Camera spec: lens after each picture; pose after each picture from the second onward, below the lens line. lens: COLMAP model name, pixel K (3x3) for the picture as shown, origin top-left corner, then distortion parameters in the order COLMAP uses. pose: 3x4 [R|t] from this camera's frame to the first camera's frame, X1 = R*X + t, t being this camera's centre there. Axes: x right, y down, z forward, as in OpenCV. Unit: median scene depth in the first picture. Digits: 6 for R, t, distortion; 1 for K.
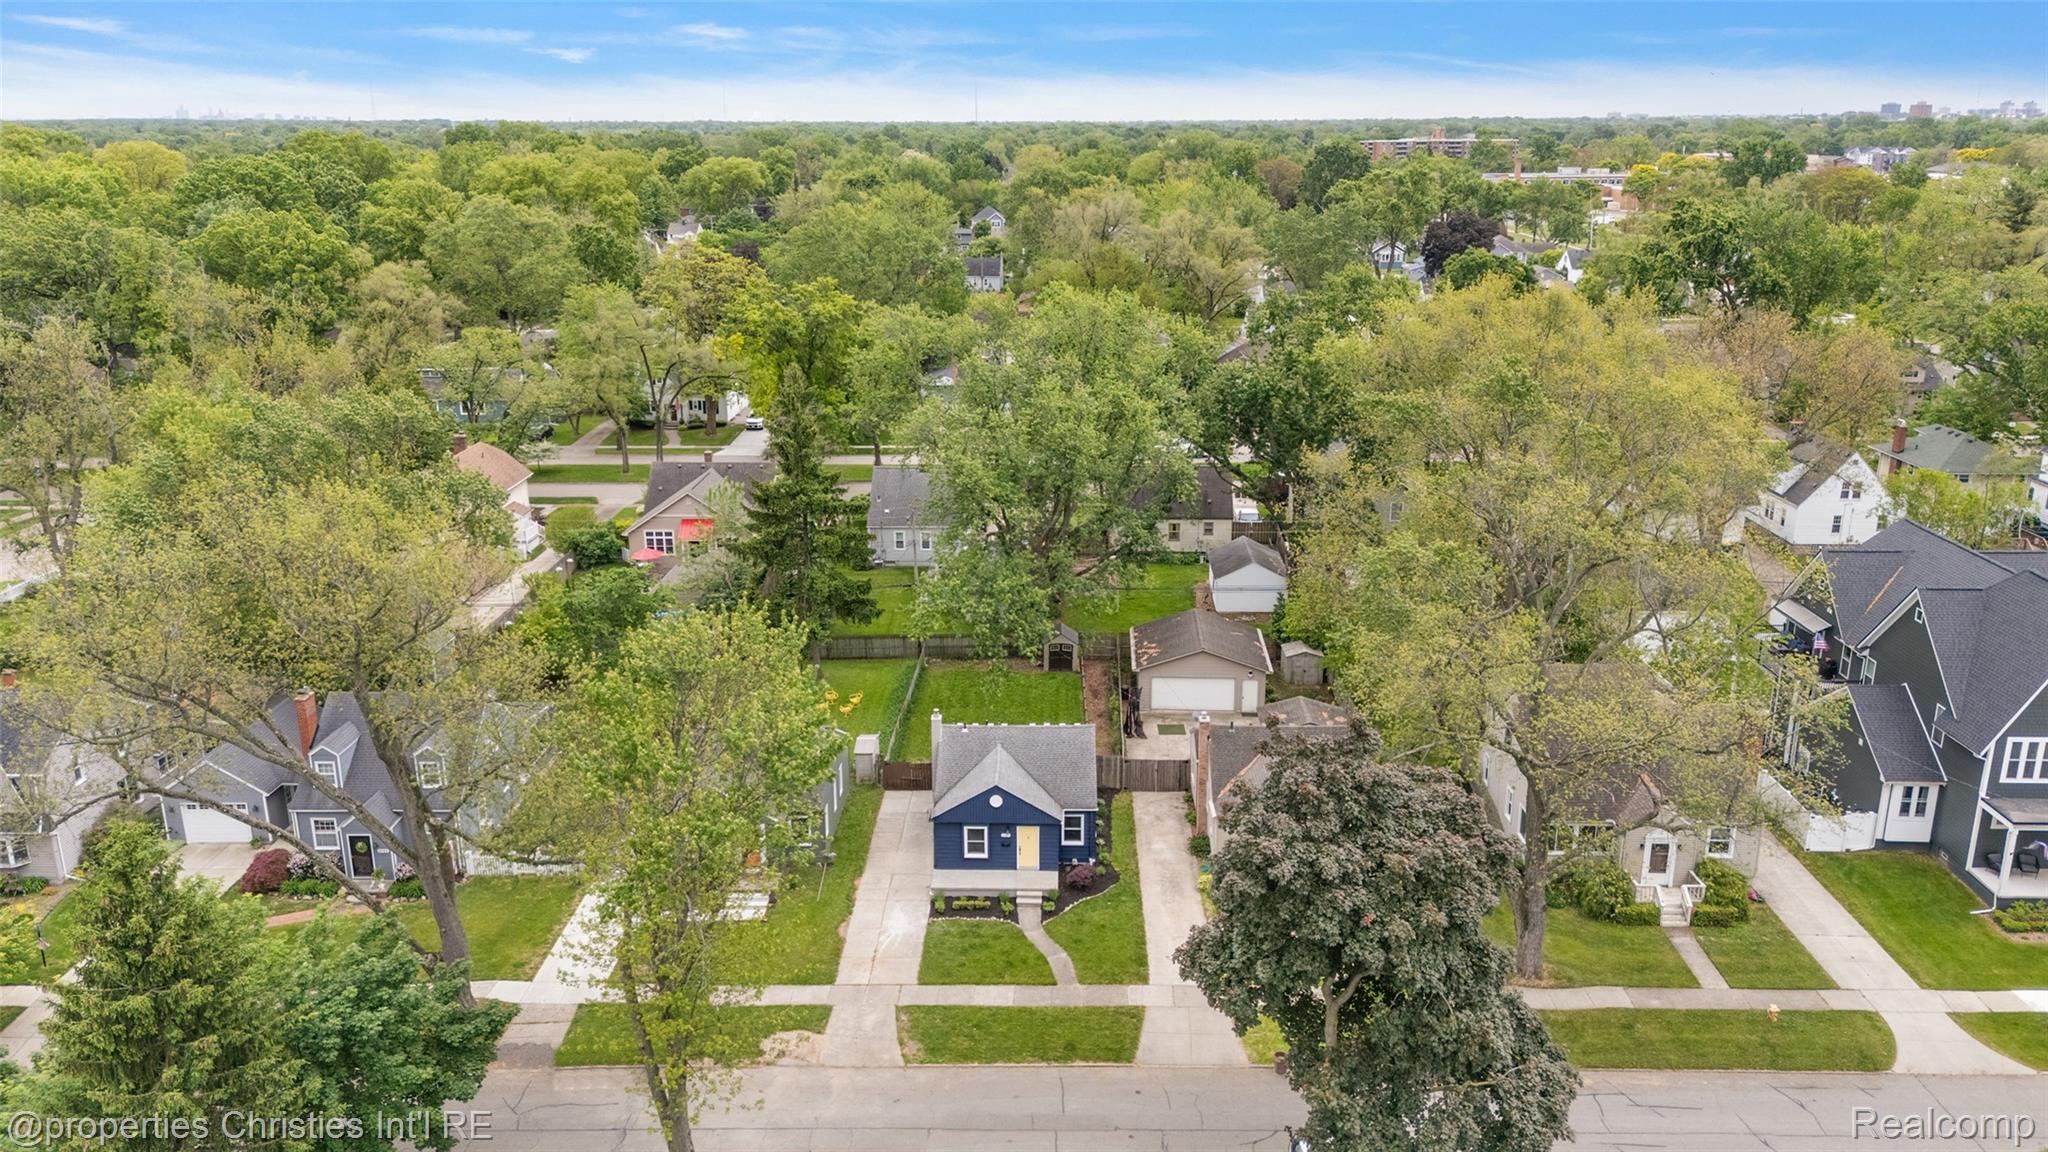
lens RADIAL K [[1509.0, 0, 1024.0], [0, 1509.0, 576.0], [0, 0, 1]] dist [0.076533, -0.053362]
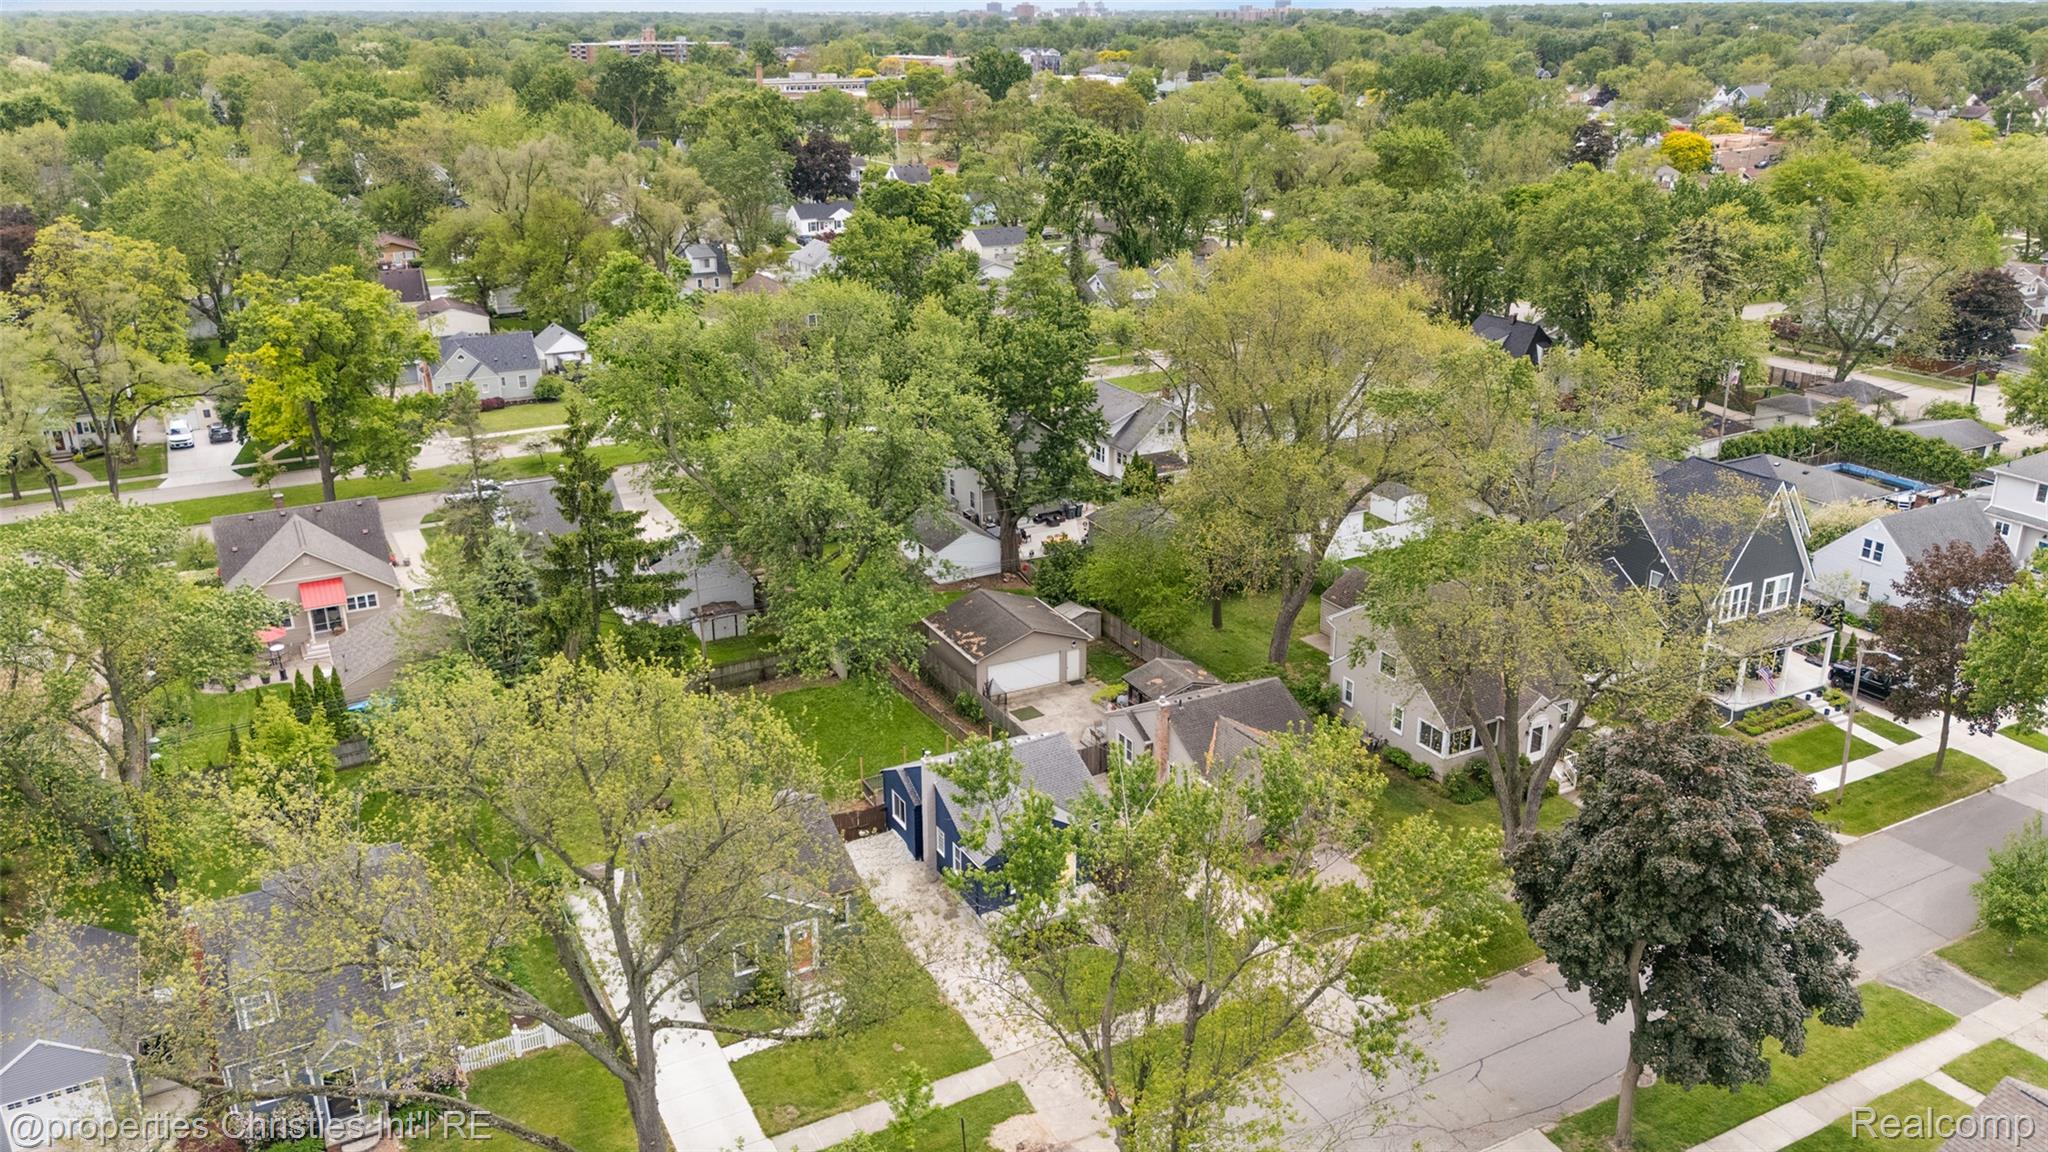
lens RADIAL K [[1529.6, 0, 1024.0], [0, 1529.6, 576.0], [0, 0, 1]] dist [0.069432, -0.042991]
pose [[0.871926, -0.170123, 0.459132, -0.451672], [0.143019, 0.985296, 0.093479, -0.107525], [-0.468284, -0.015843, 0.883436, 0.124156]]
